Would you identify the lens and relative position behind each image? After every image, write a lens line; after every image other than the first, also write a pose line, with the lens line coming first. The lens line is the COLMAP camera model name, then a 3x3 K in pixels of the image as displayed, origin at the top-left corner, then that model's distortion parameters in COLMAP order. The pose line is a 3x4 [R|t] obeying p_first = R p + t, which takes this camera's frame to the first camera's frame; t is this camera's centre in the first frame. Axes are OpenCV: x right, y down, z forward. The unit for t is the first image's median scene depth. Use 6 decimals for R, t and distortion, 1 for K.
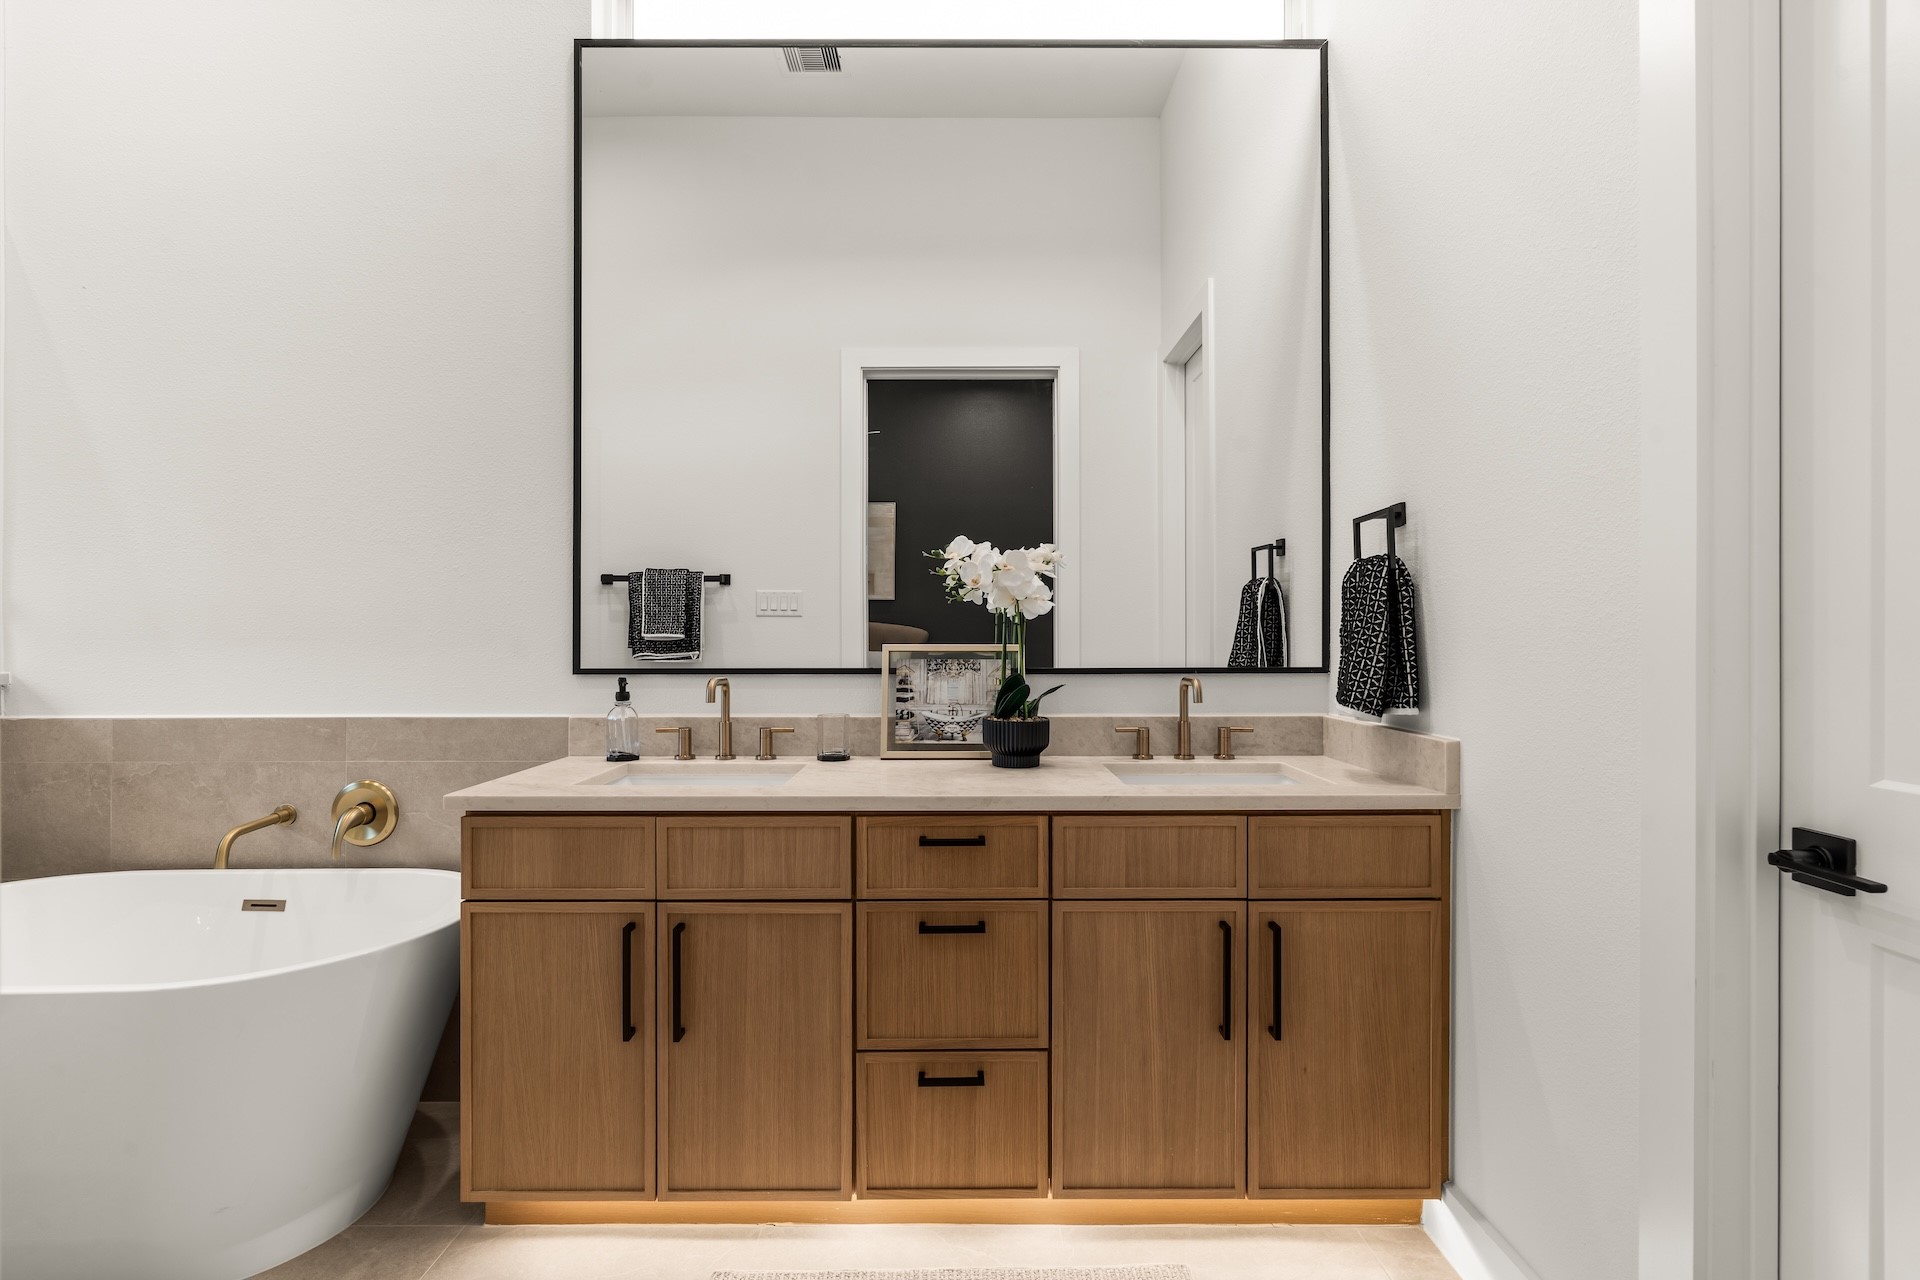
lens RADIAL K [[860.8, 0, 960.3], [0, 860.8, 633.6], [0, 0, 1]] dist [-0.006815, 0.002331]
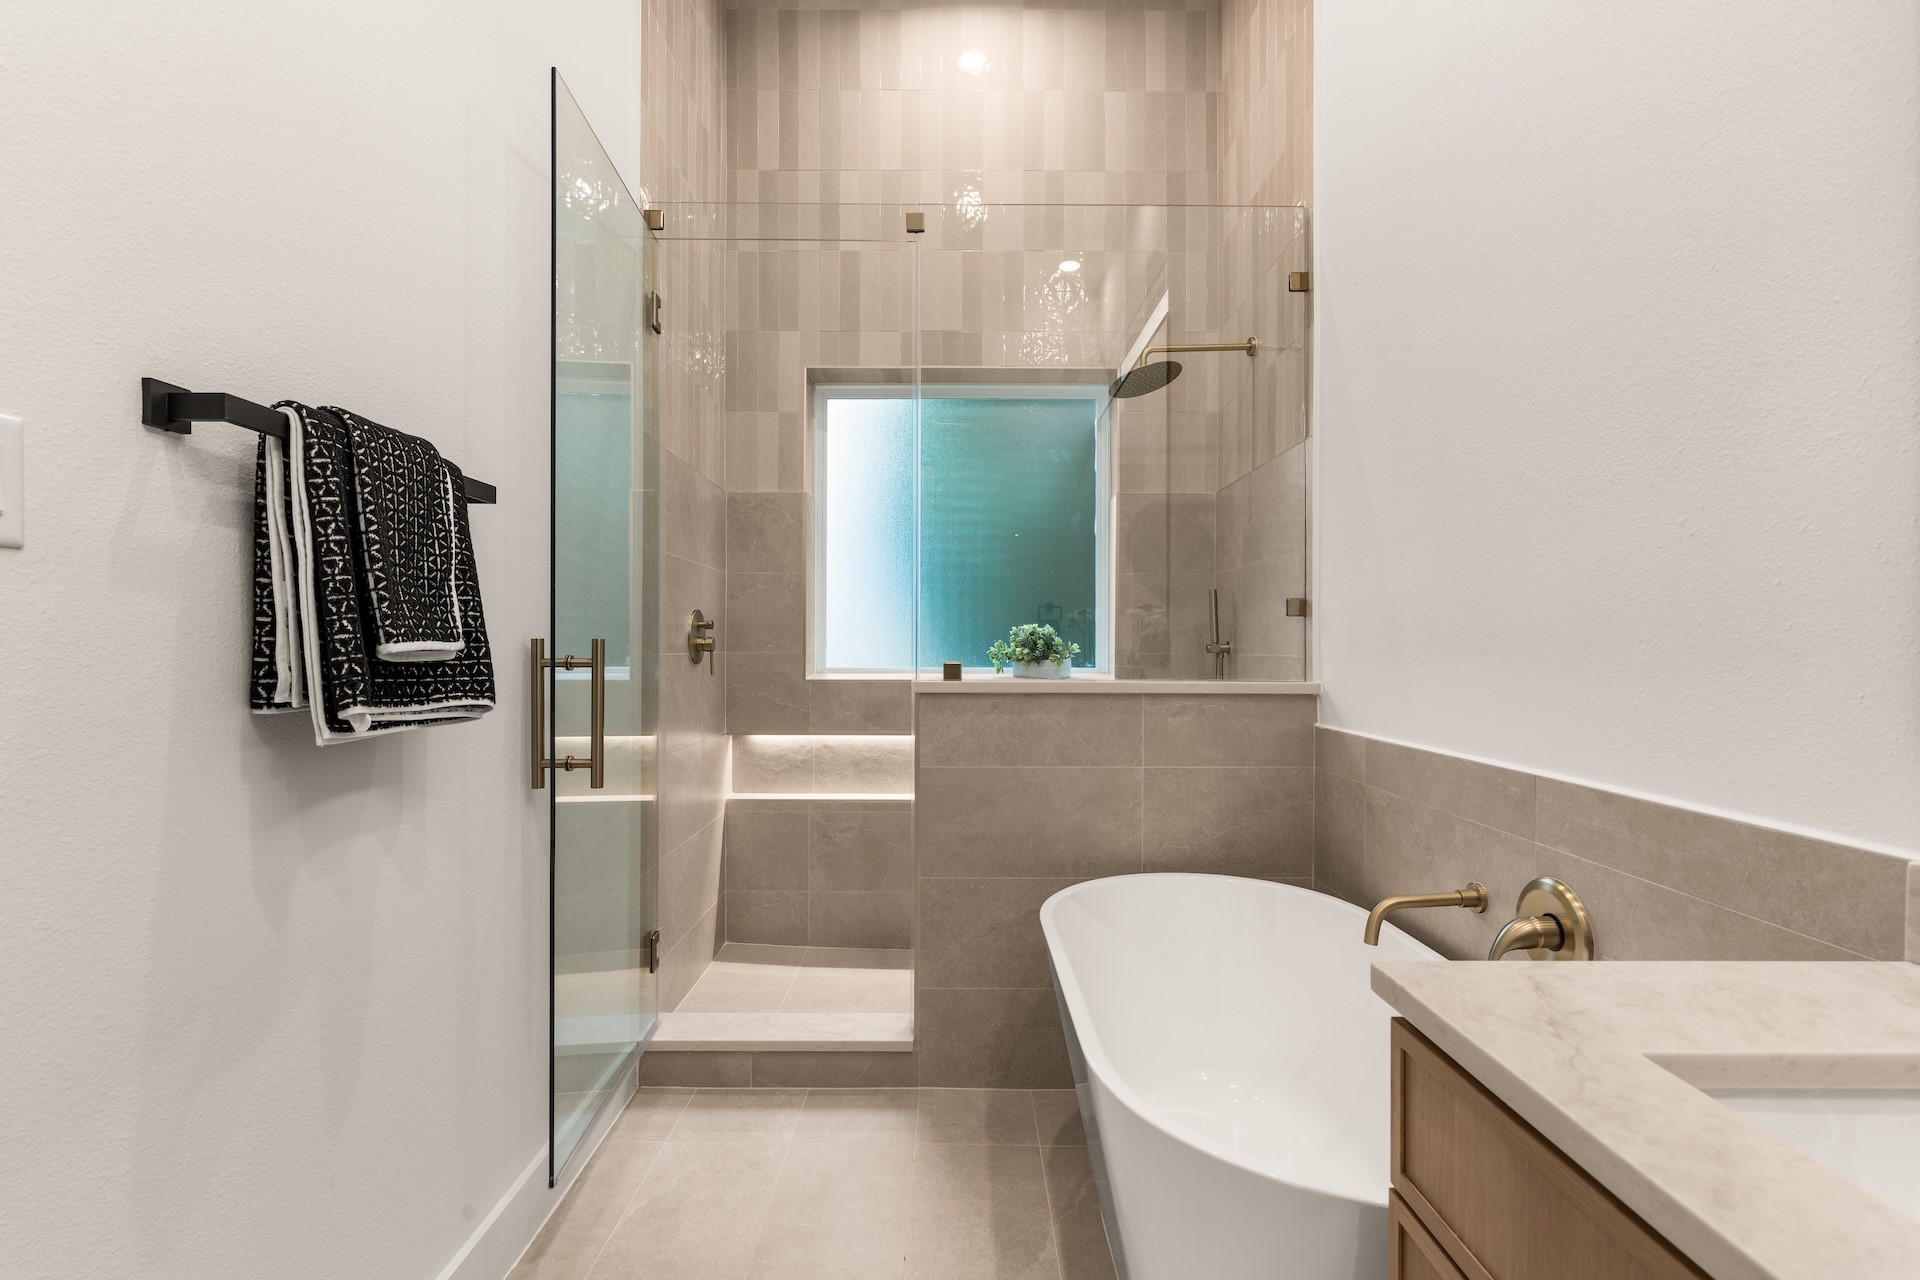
lens RADIAL K [[860.8, 0, 961.4], [0, 860.8, 643.6], [0, 0, 1]] dist [-0.006815, 0.002331]
pose [[-0.003217, 0.000071, -0.999995, -0.065056], [-0.001343, 0.999999, 0.000075, -0.001624], [0.999994, 0.001344, -0.003217, 0.584127]]
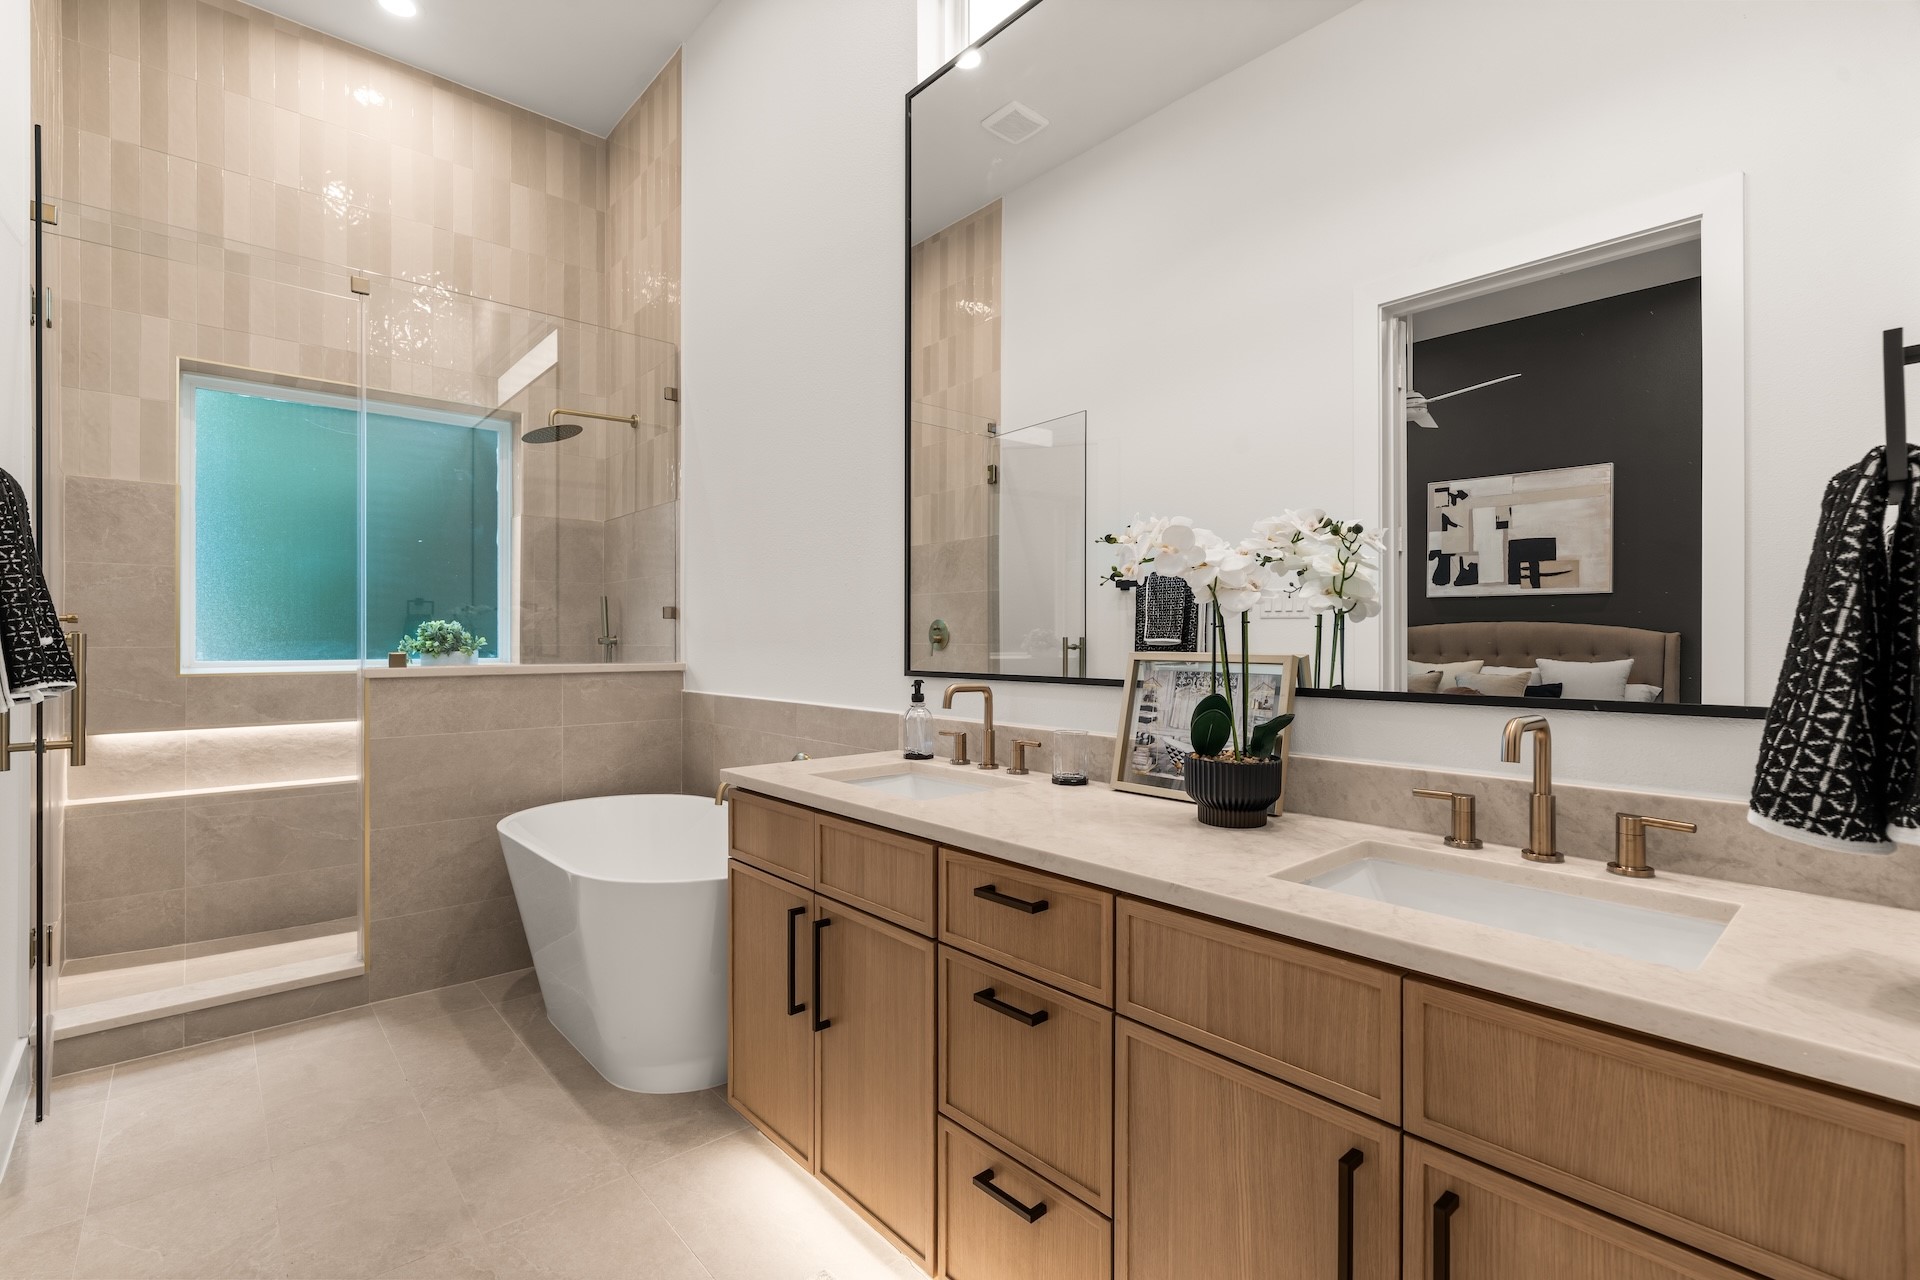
lens RADIAL K [[860.8, 0, 959.8], [0, 860.8, 639.0], [0, 0, 1]] dist [-0.006815, 0.002331]
pose [[0.660562, 0.001020, -0.750771, 0.433702], [0.000428, 0.999998, 0.001736, -0.001237], [0.750771, -0.001468, 0.660560, 0.338850]]
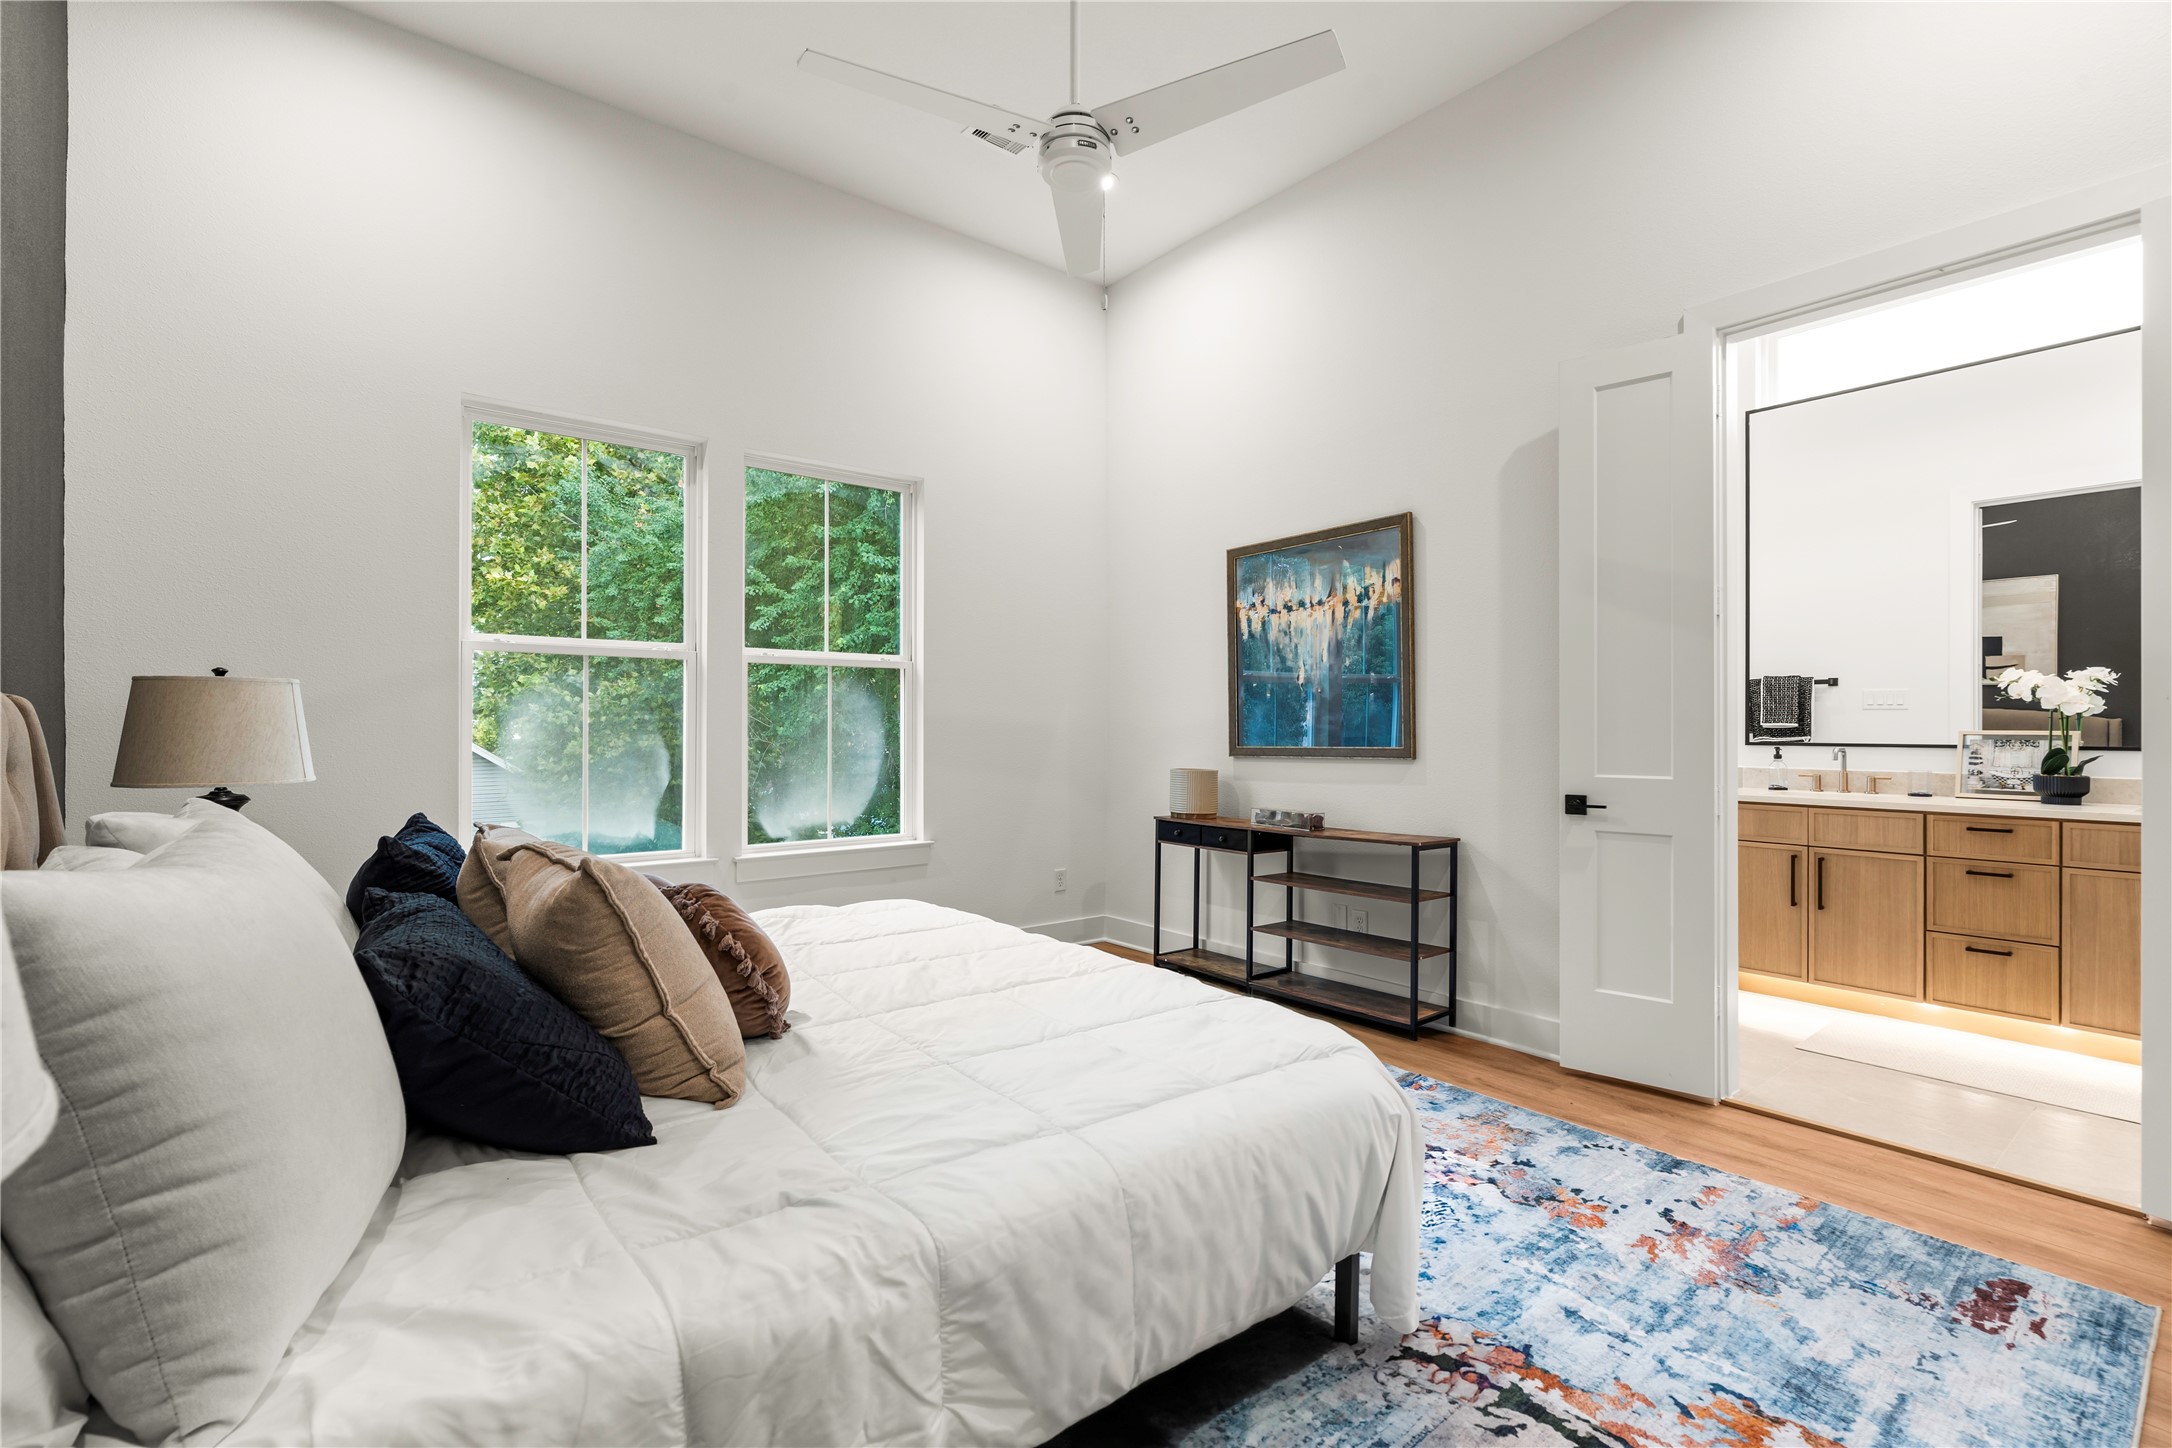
lens RADIAL K [[973.8, 0, 1086.0], [0, 973.8, 722.1], [0, 0, 1]] dist [-0.006815, 0.002331]
pose [[0.618478, 0.000237, -0.785802, 0.351931], [0.000808, 0.999999, 0.000937, -0.007101], [0.785801, -0.001214, 0.618478, -1.540264]]
